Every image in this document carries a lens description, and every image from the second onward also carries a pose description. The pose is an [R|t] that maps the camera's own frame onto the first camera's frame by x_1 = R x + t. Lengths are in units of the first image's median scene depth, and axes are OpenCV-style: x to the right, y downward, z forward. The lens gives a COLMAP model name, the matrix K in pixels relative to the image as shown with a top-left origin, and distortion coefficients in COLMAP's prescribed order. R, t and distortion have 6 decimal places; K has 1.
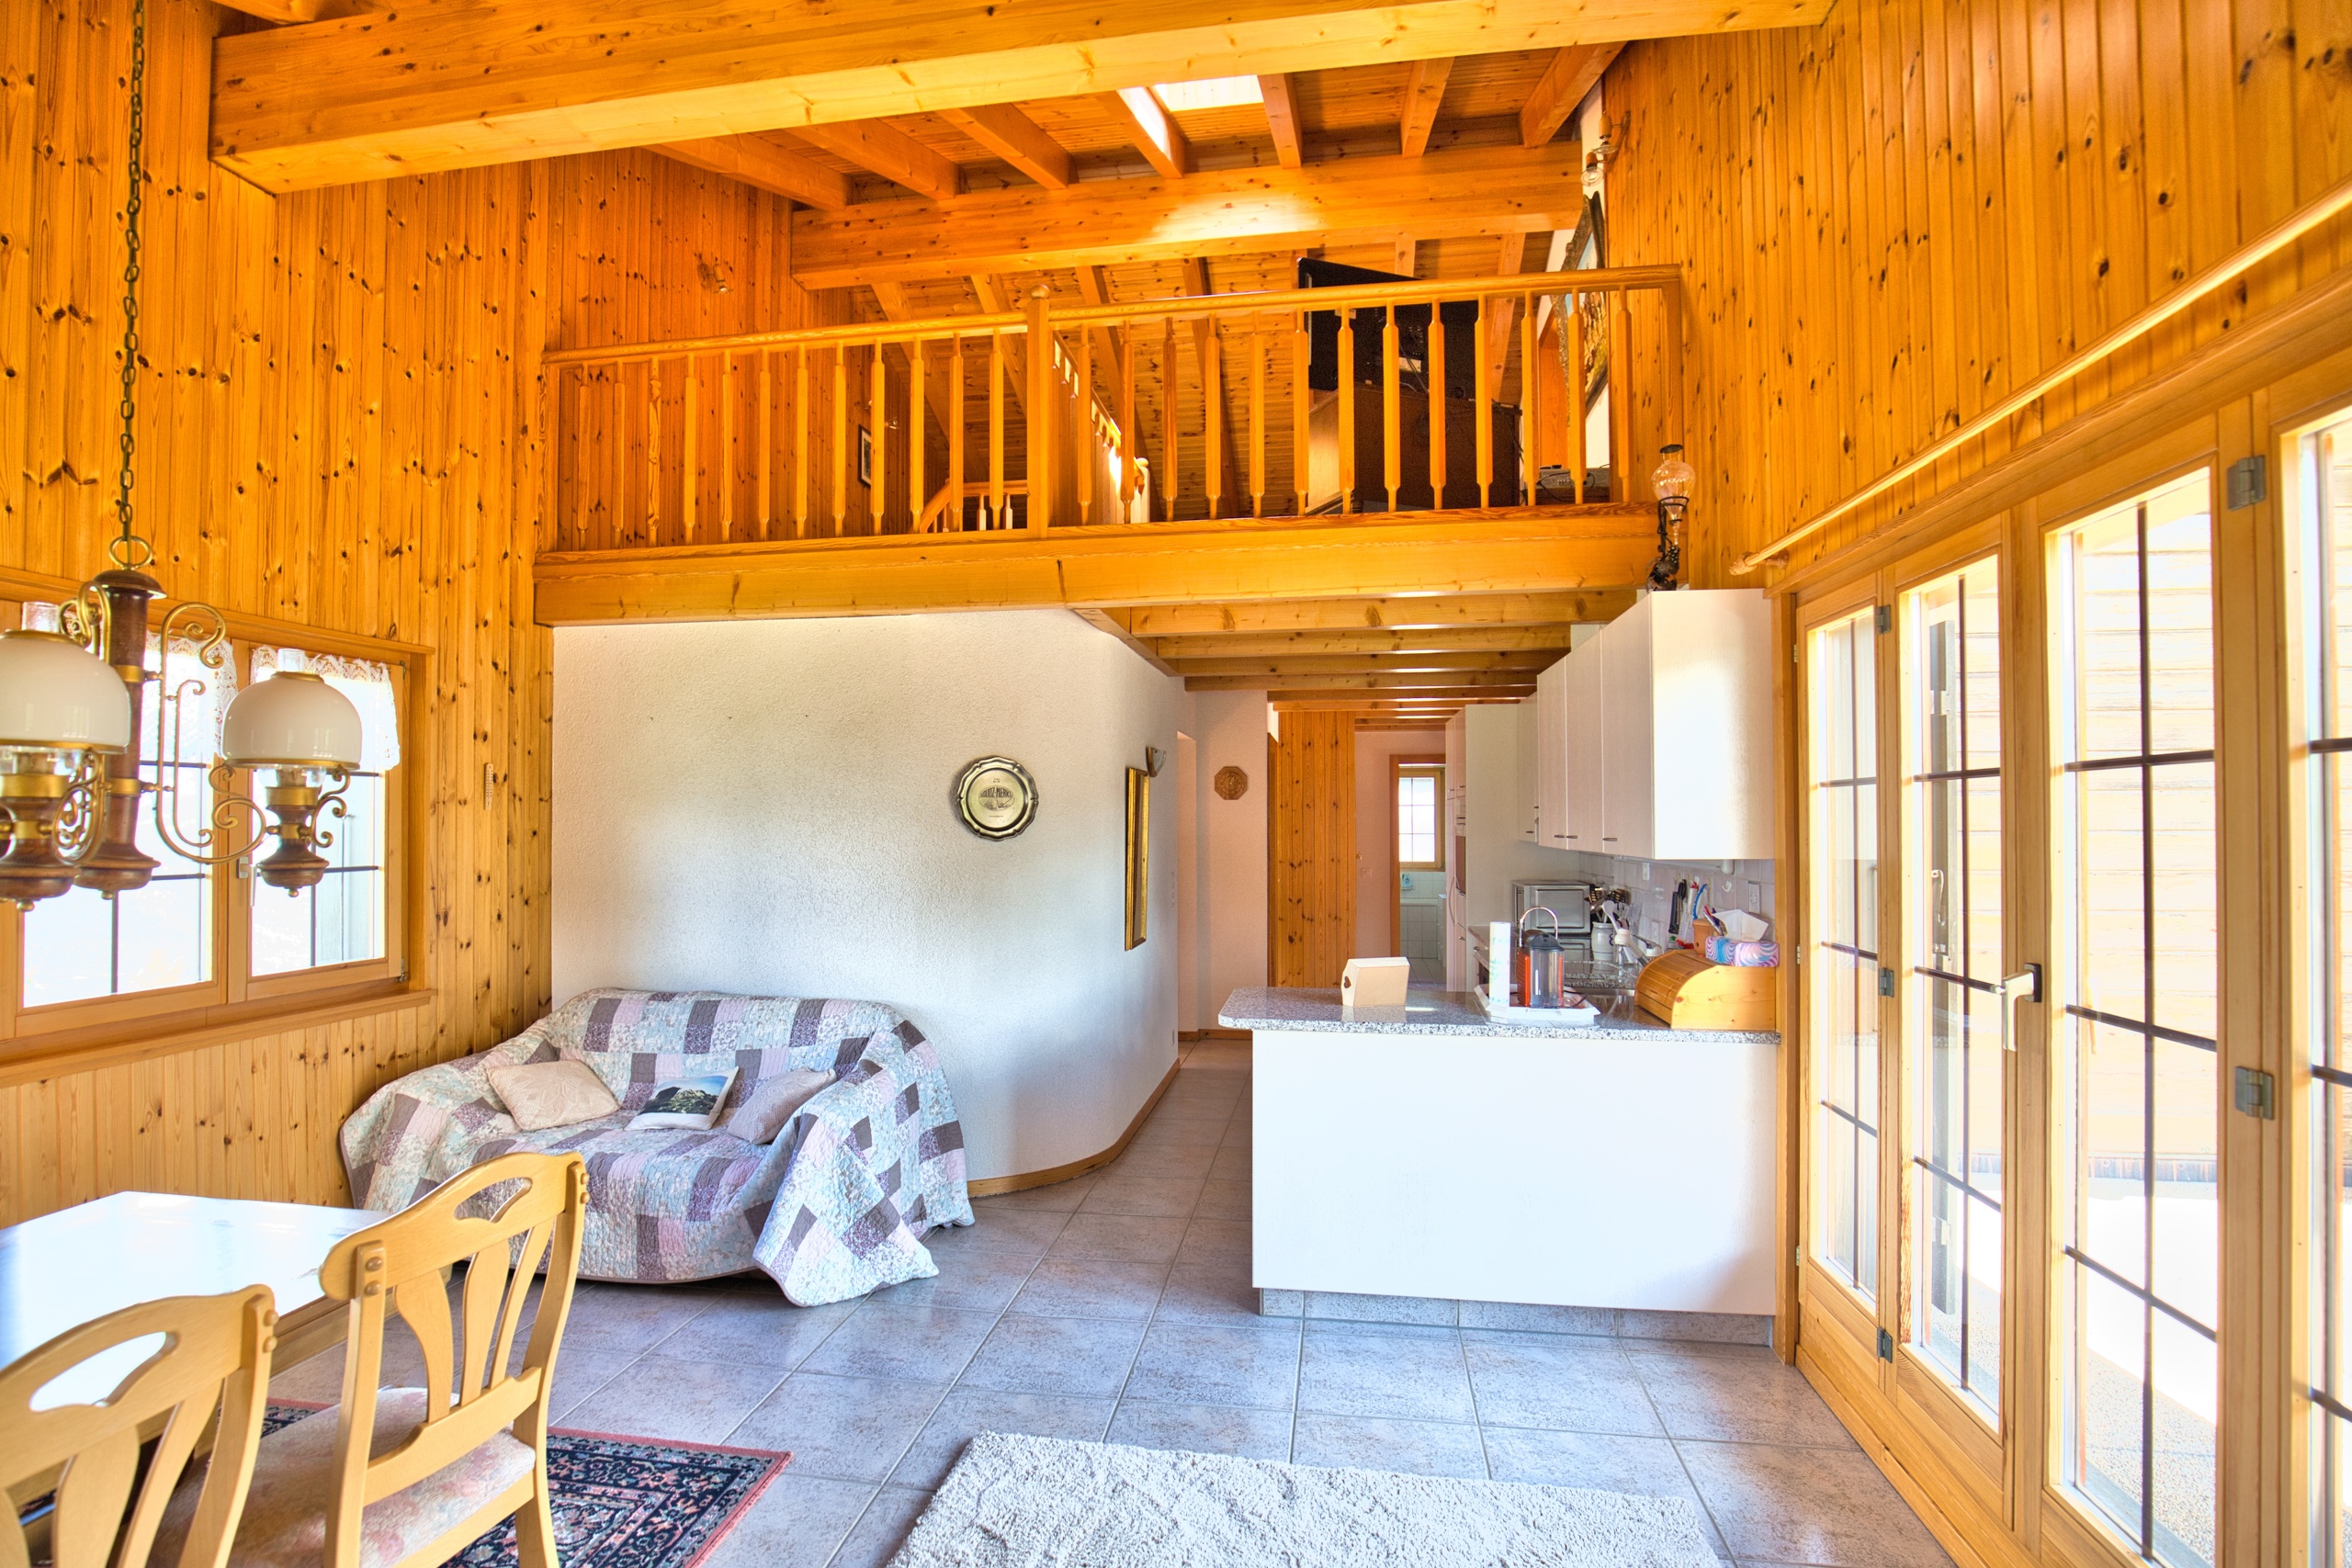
lens RADIAL K [[1115.2, 0, 1173.2], [0, 1115.2, 806.1], [0, 0, 1]] dist [-0.034151, 0.000481]
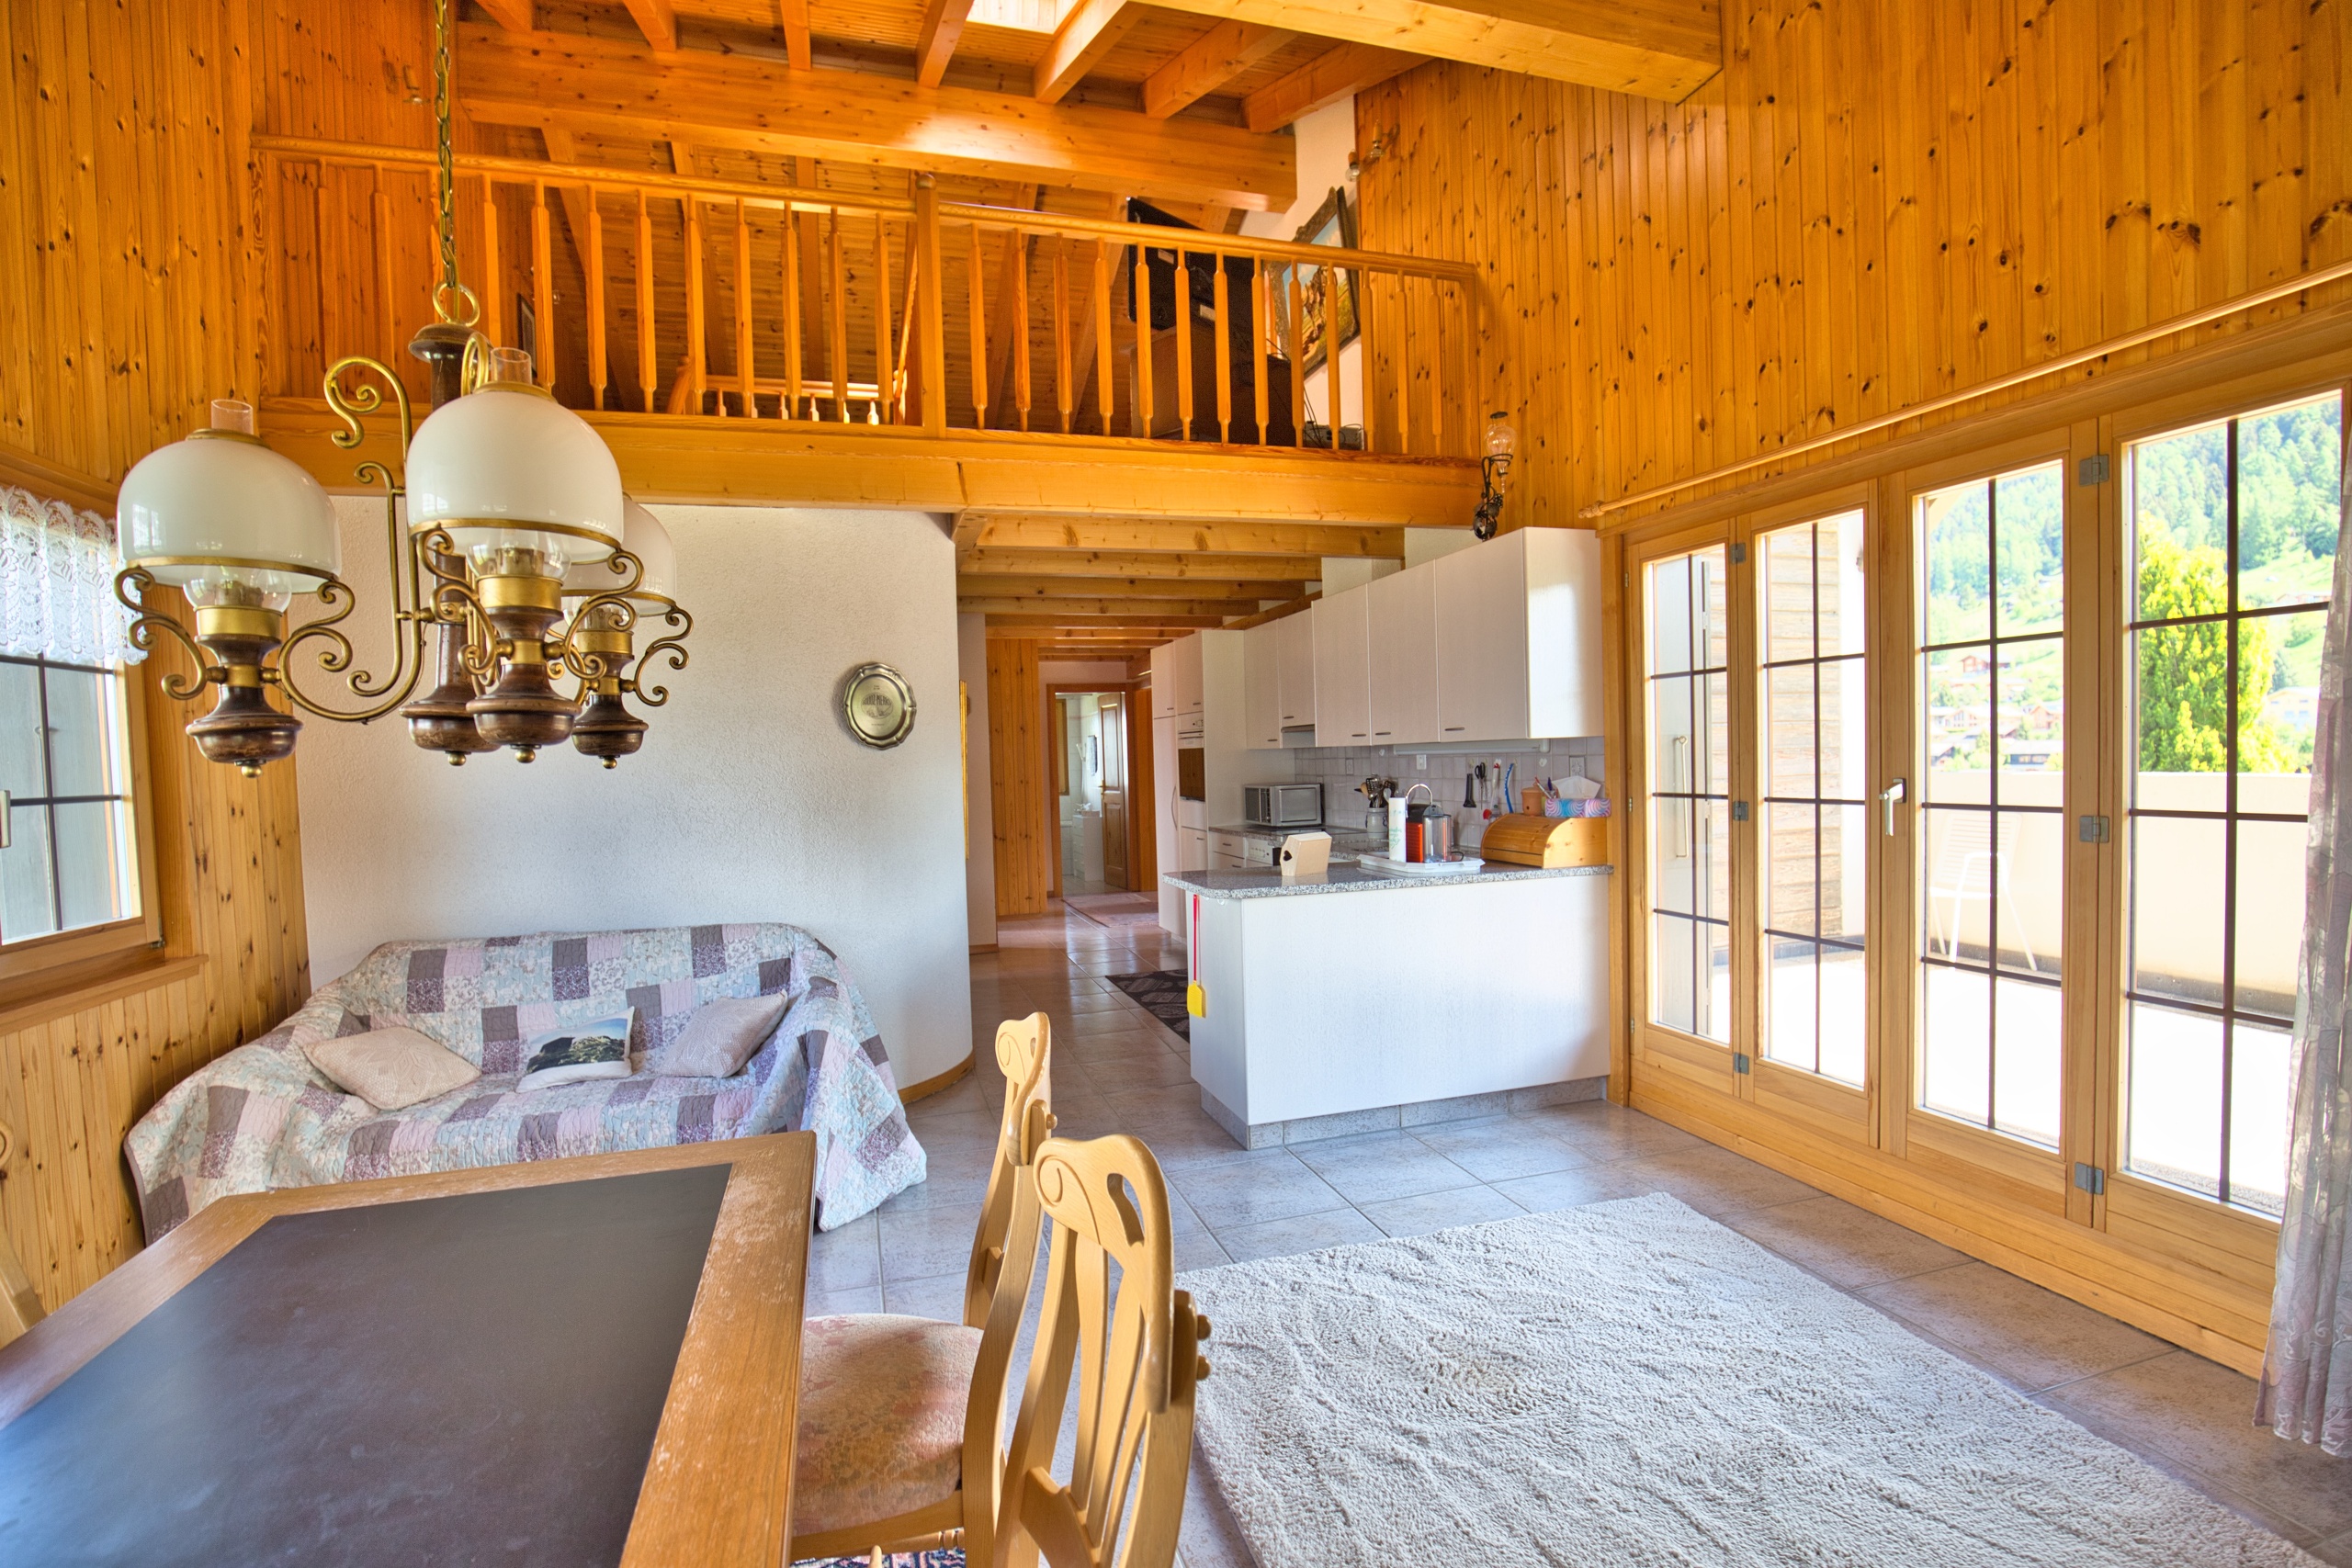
lens RADIAL K [[1075.6, 0, 1173.7], [0, 1075.6, 802.9], [0, 0, 1]] dist [-0.042953, 0.008572]
pose [[0.899363, -0.043733, 0.435010, -0.381985], [0.022355, 0.998283, 0.054143, 0.037110], [-0.436631, -0.038970, 0.898796, 0.052737]]
